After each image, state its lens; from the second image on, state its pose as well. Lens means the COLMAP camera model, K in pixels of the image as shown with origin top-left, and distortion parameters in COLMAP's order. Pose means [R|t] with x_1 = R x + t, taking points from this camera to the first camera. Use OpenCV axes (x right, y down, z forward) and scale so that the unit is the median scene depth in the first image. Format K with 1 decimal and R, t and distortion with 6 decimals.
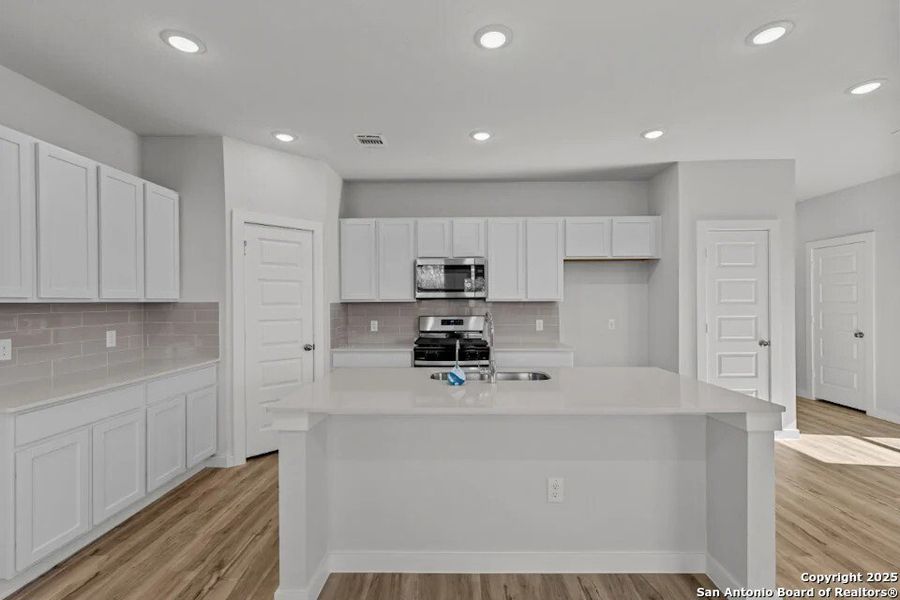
lens RADIAL K [[413.3, 0, 448.4], [0, 413.3, 300.7], [0, 0, 1]] dist [-0.004189, 0.000523]
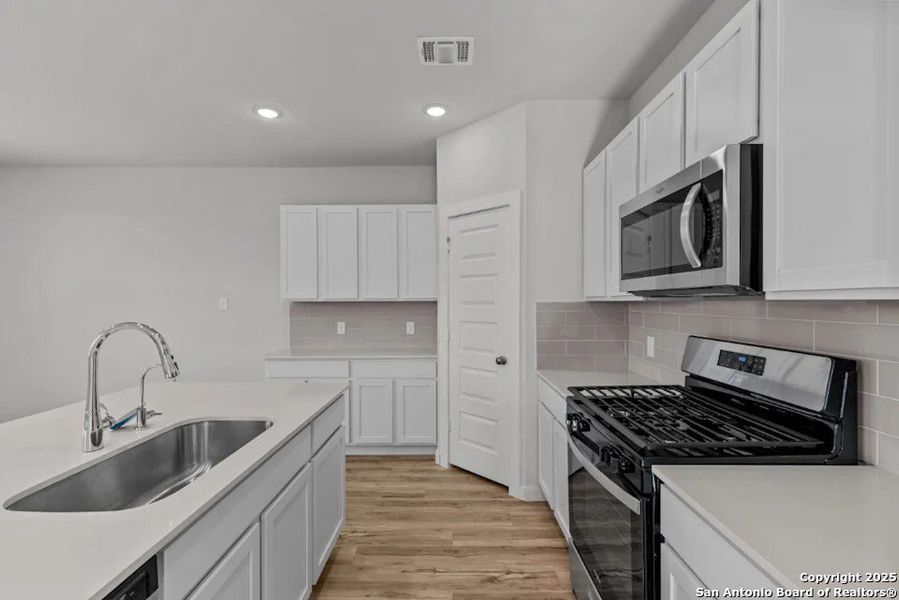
lens RADIAL K [[412.9, 0, 447.9], [0, 412.9, 300.7], [0, 0, 1]] dist [-0.004189, 0.000523]
pose [[0.004622, 0.011015, -0.999929, 0.482649], [0.013488, 0.999848, 0.011077, -0.008662], [0.999898, -0.013538, 0.004473, 1.029098]]
